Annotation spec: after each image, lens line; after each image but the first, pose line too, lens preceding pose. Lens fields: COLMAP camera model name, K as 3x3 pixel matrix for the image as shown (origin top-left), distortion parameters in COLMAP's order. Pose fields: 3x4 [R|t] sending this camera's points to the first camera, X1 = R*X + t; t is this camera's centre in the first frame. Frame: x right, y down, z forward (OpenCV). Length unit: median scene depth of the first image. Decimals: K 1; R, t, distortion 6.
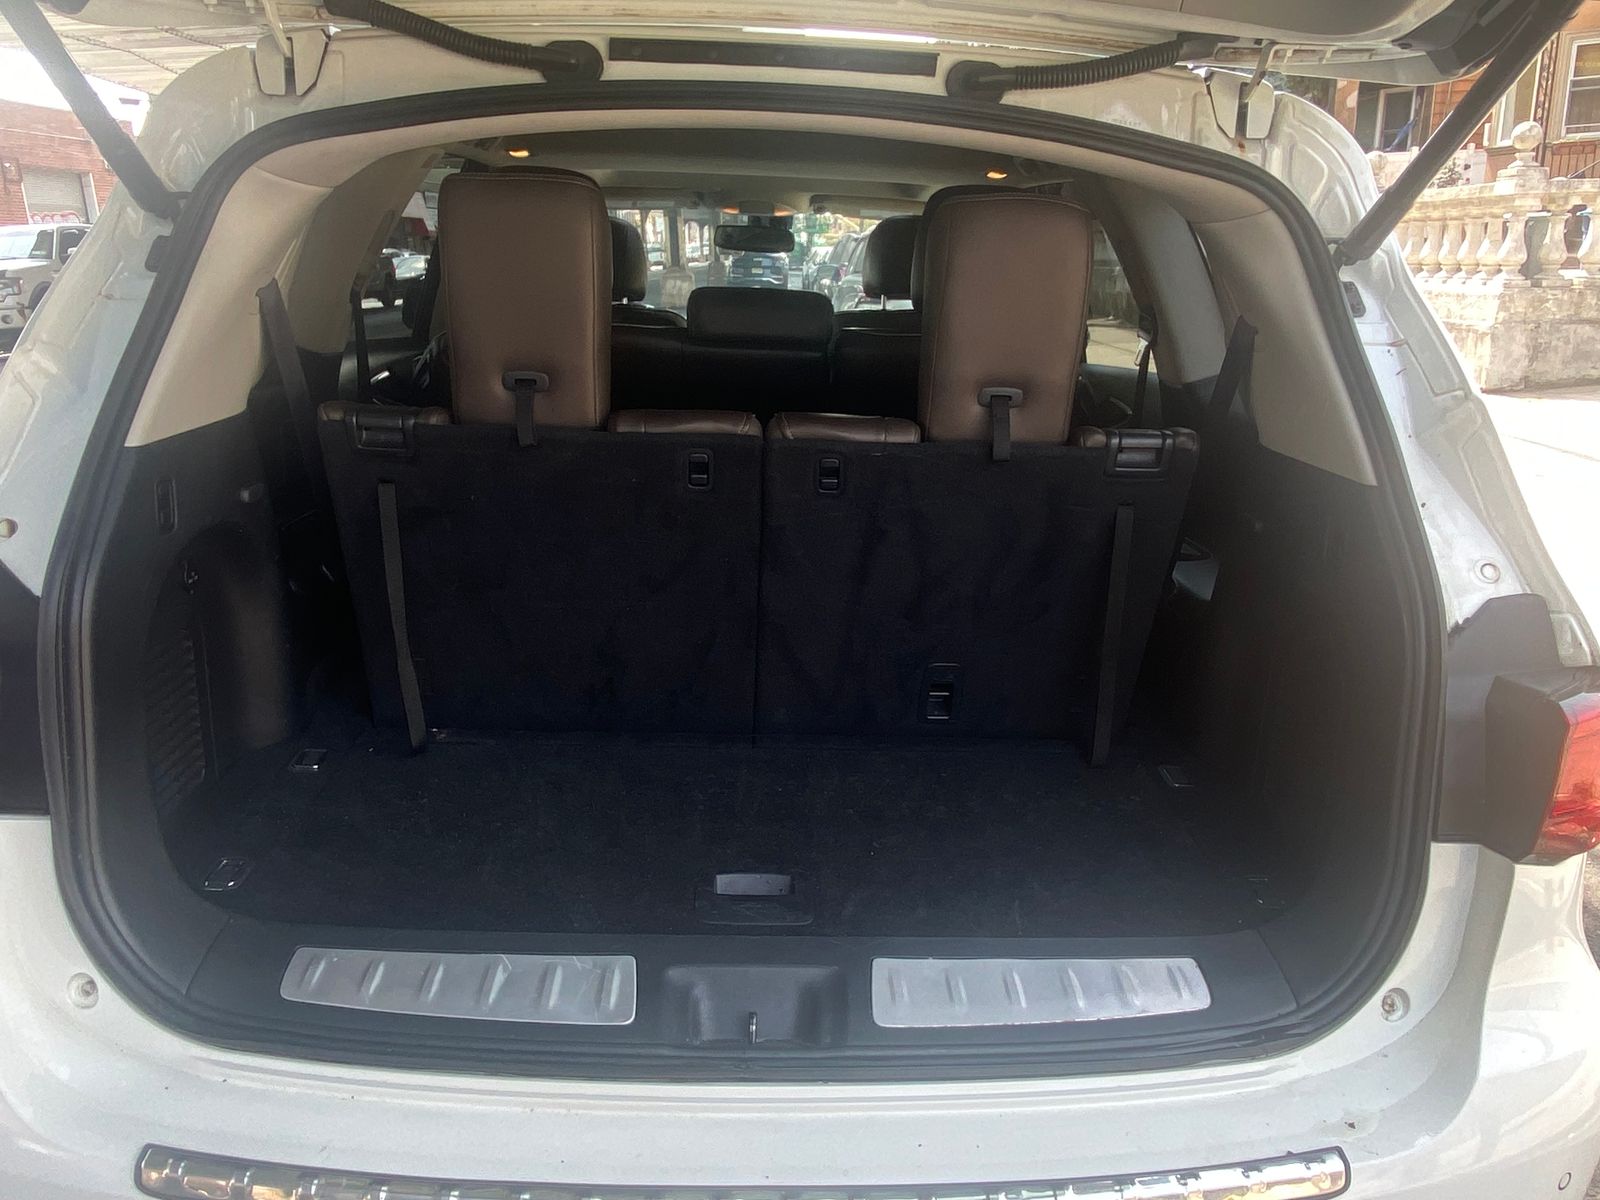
lens RADIAL K [[1182.7, 0, 800.0], [0, 1182.7, 600.0], [0, 0, 1]] dist [0.094729, -0.105527]
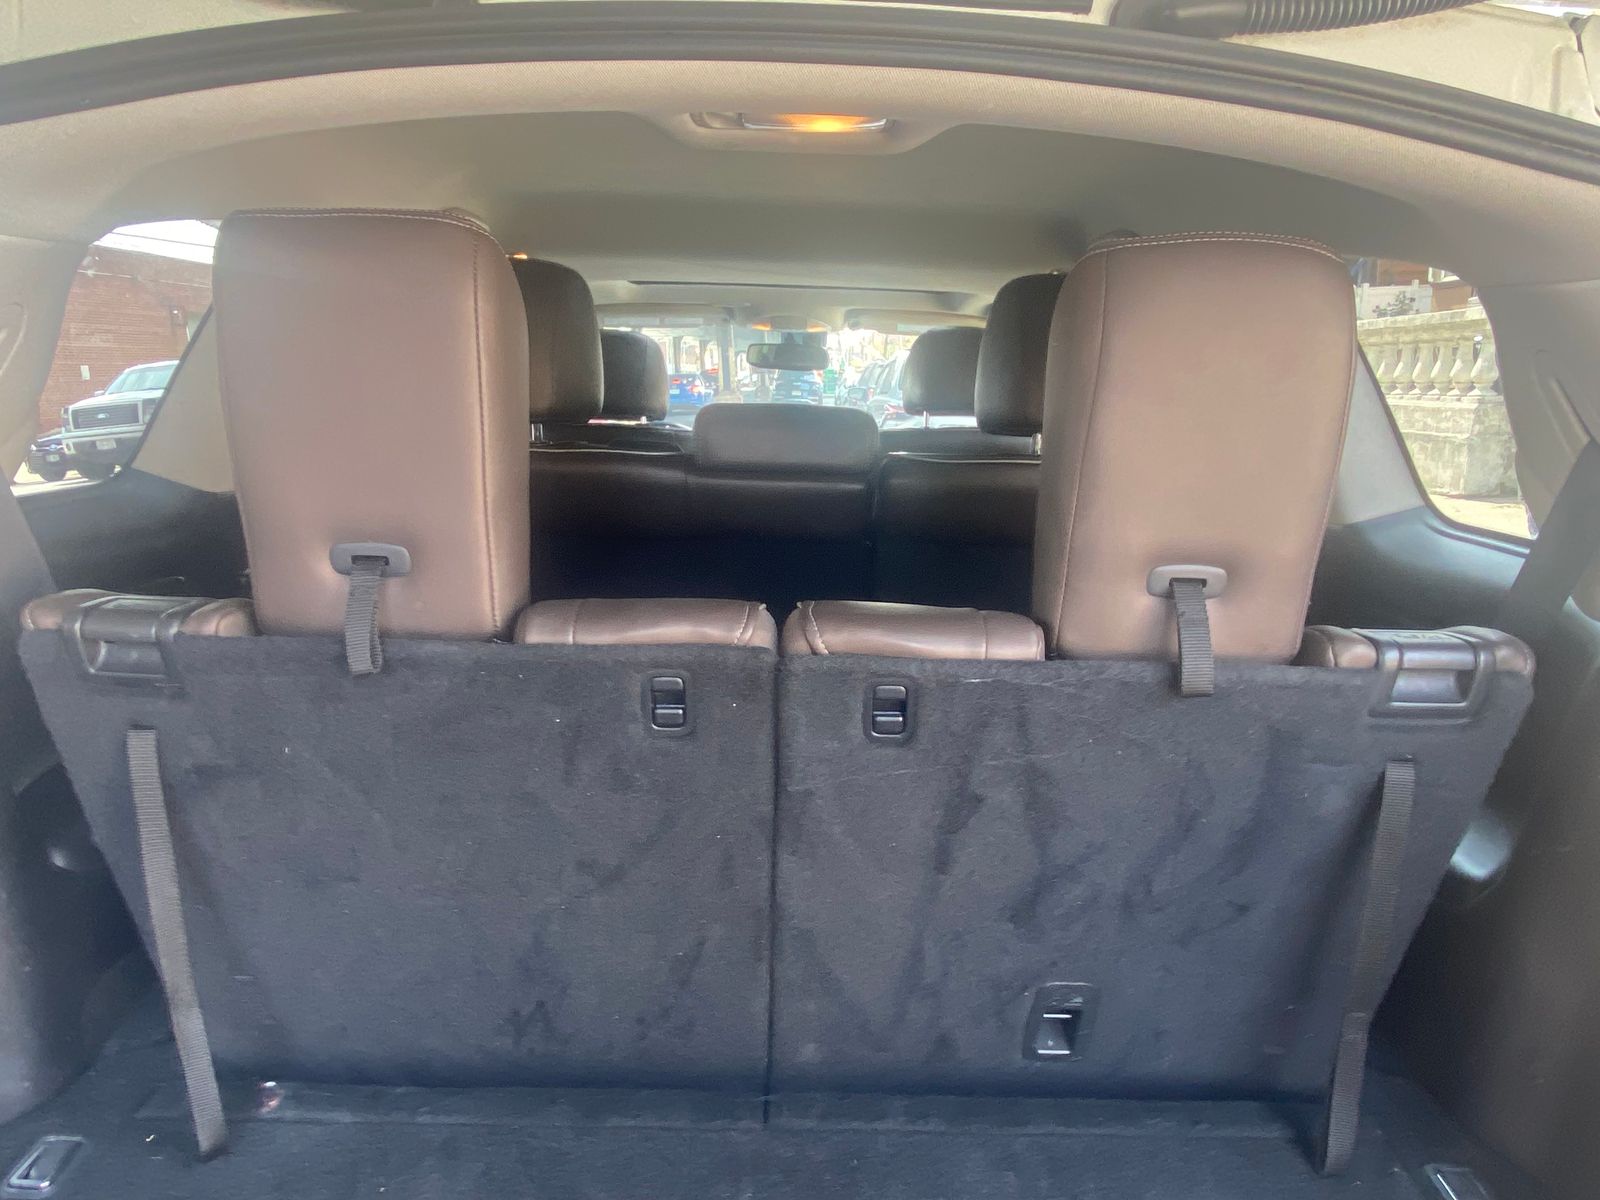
lens RADIAL K [[1008.5, 0, 810.3], [0, 1008.5, 609.3], [0, 0, 1]] dist [0.065253, -0.070716]
pose [[0.999725, -0.003493, -0.023170, -0.001627], [0.002112, 0.998236, -0.059339, -0.083466], [0.023336, 0.059274, 0.997969, 0.328708]]
